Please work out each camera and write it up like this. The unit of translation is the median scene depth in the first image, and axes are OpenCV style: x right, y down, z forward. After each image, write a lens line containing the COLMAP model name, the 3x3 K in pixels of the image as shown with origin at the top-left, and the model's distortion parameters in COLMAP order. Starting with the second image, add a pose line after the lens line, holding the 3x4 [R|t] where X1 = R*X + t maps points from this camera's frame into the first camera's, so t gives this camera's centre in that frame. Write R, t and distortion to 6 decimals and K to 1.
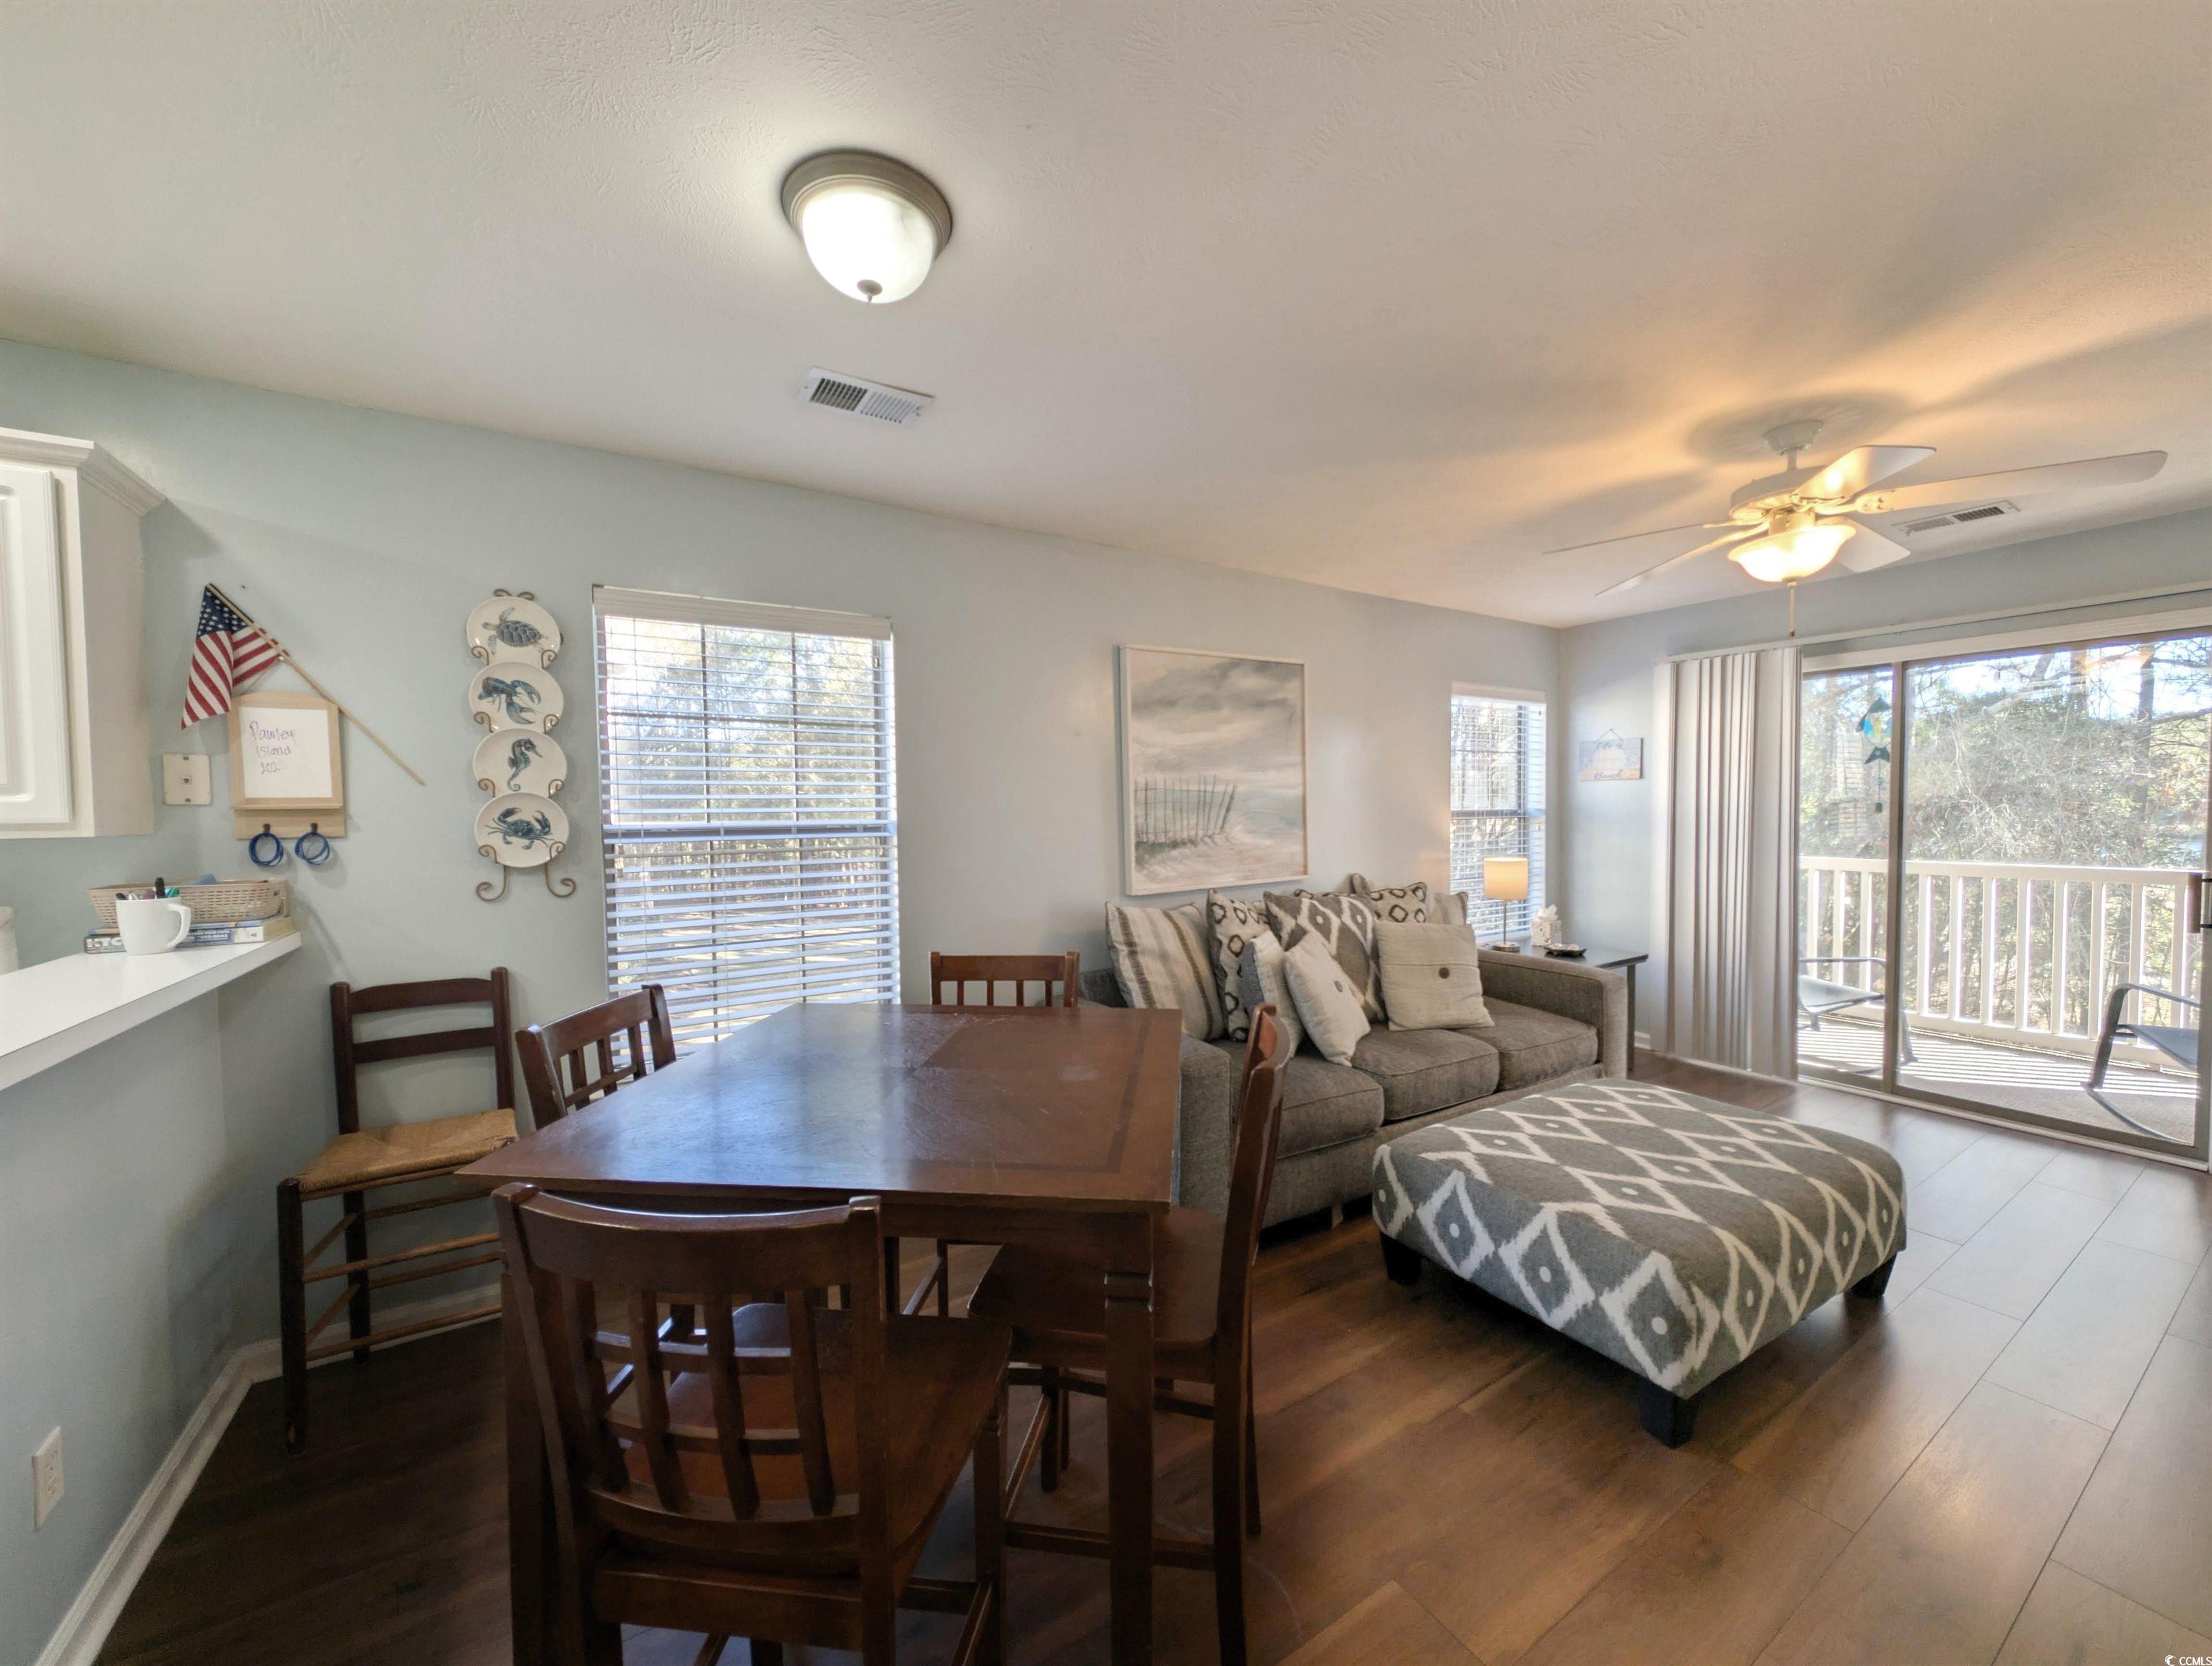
lens RADIAL K [[827.6, 0, 1093.9], [0, 827.6, 838.3], [0, 0, 1]] dist [0.015161, -0.007491]
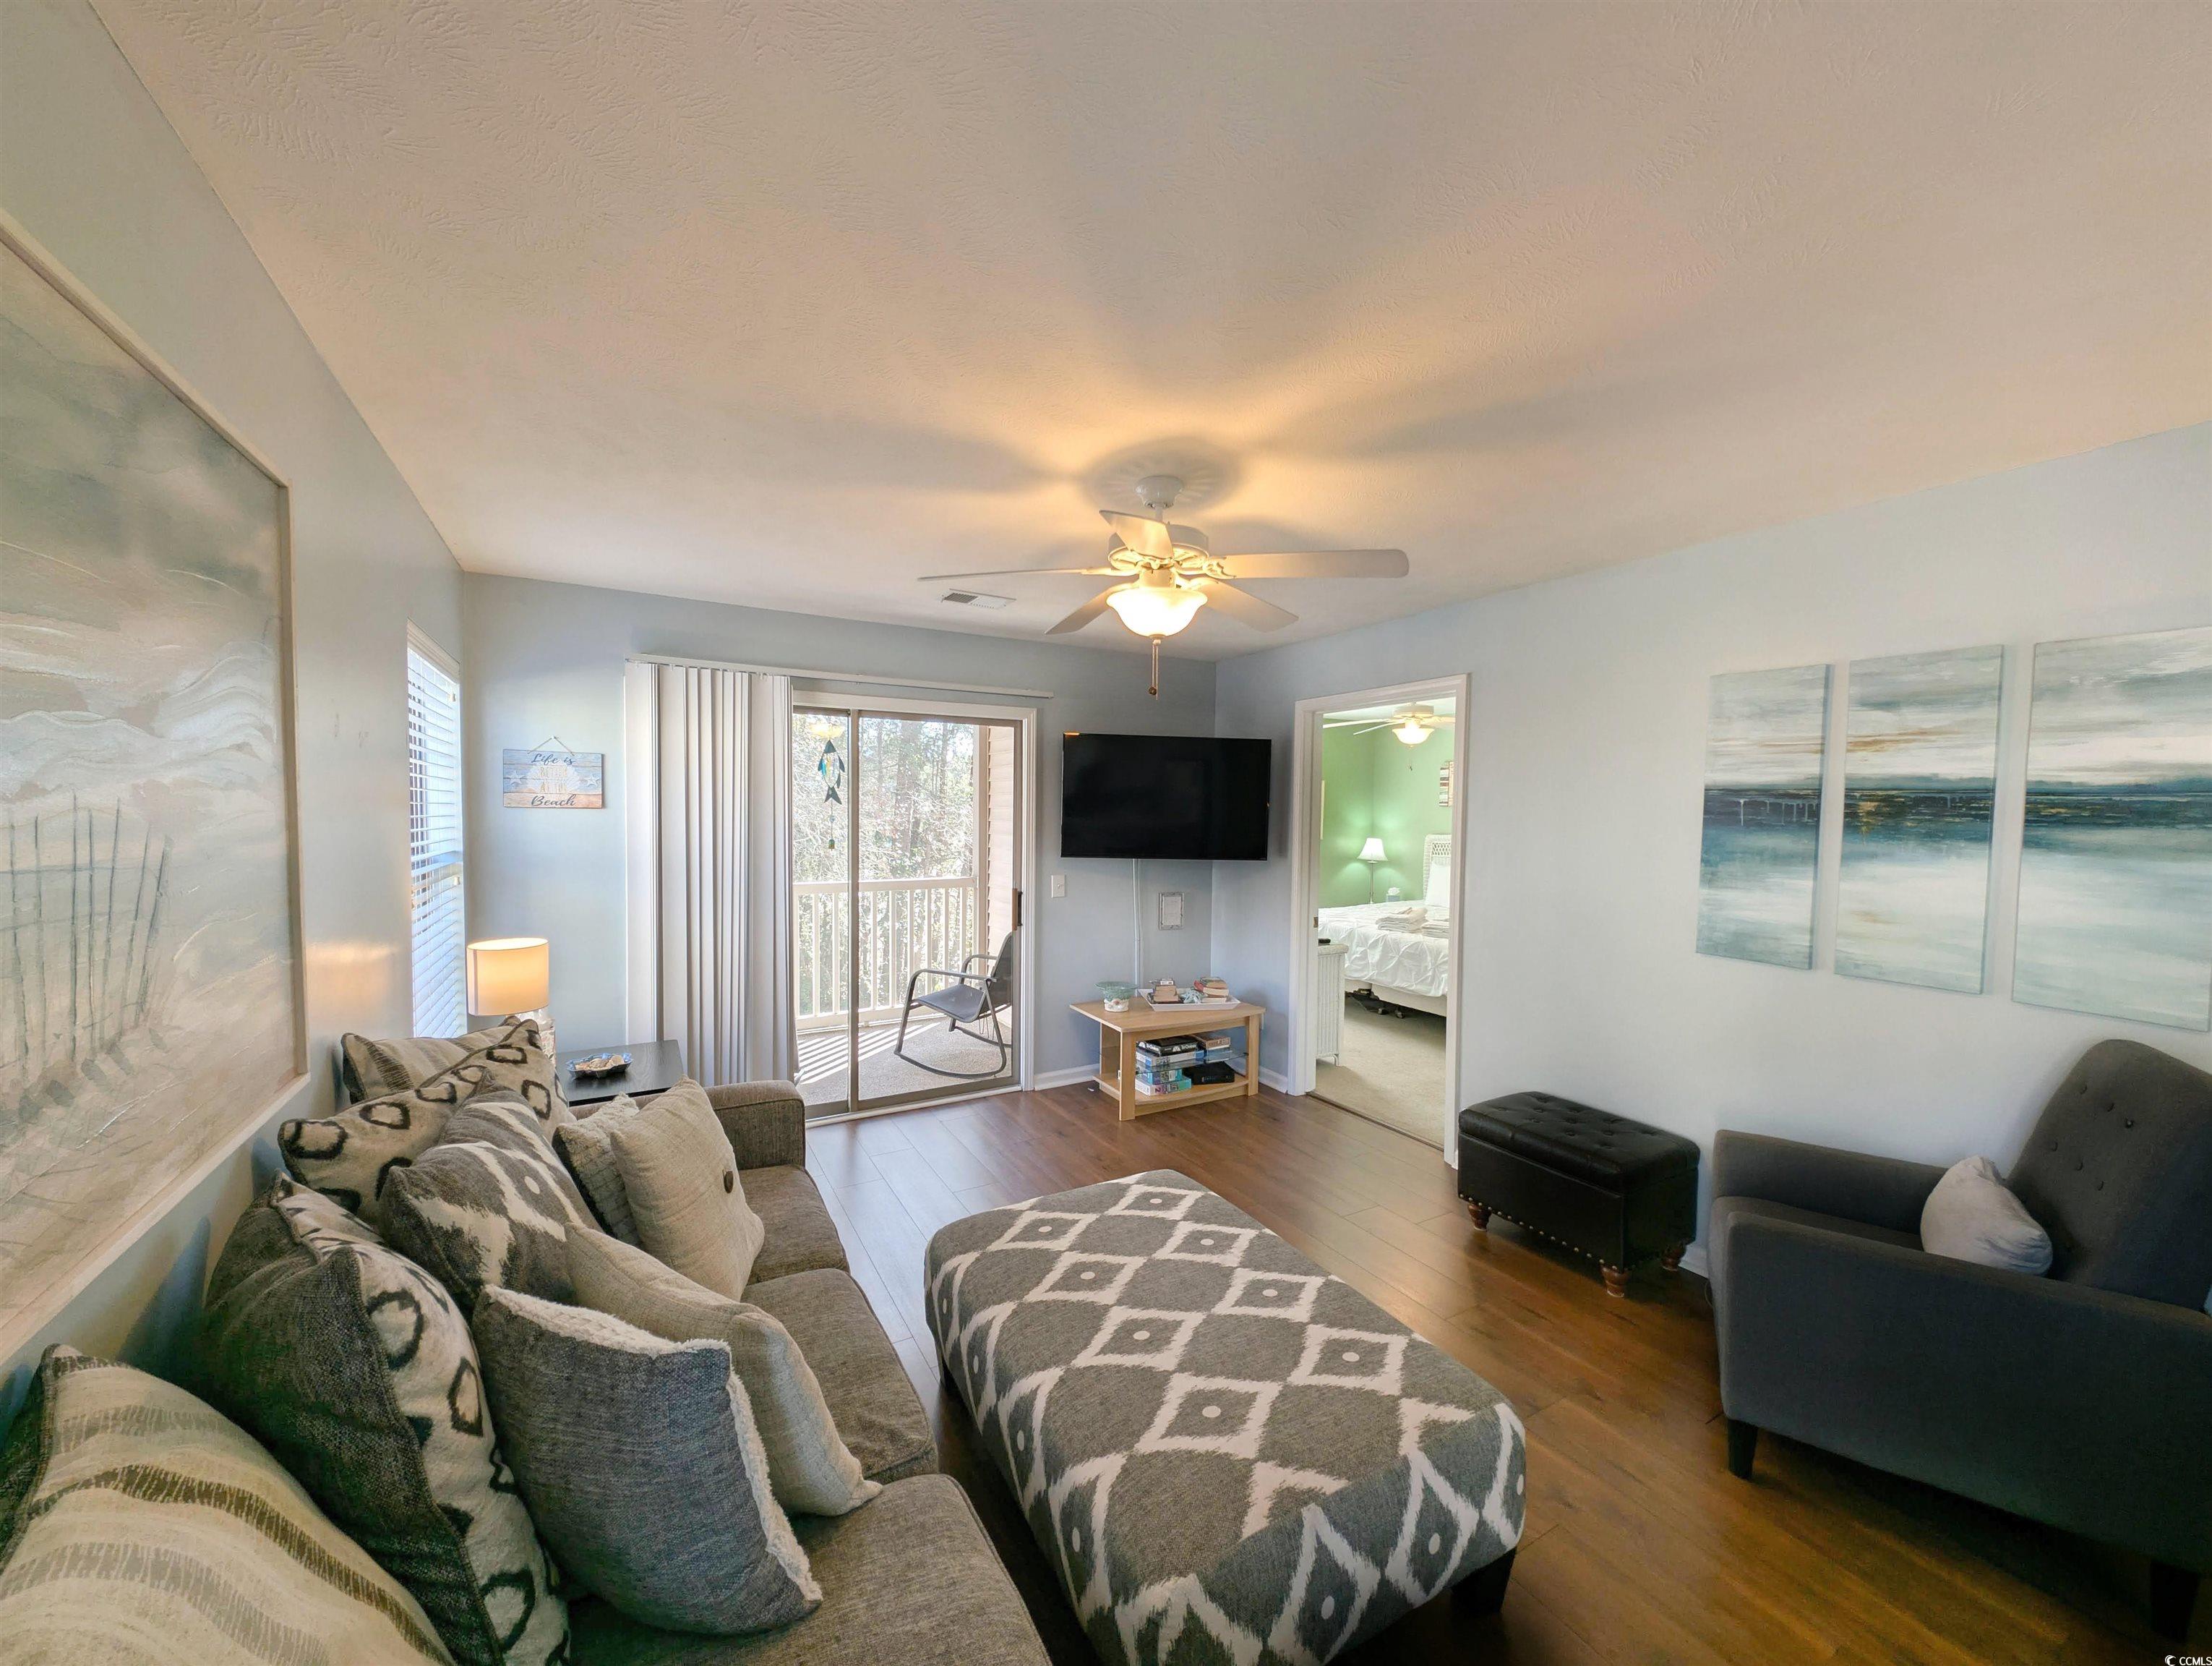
lens RADIAL K [[827.6, 0, 1093.9], [0, 827.6, 838.3], [0, 0, 1]] dist [0.015161, -0.007491]
pose [[0.038783, -0.021034, 0.999026, -0.106573], [0.027413, 0.999425, 0.019978, -0.066556], [-0.998872, 0.026612, 0.039337, 0.745125]]
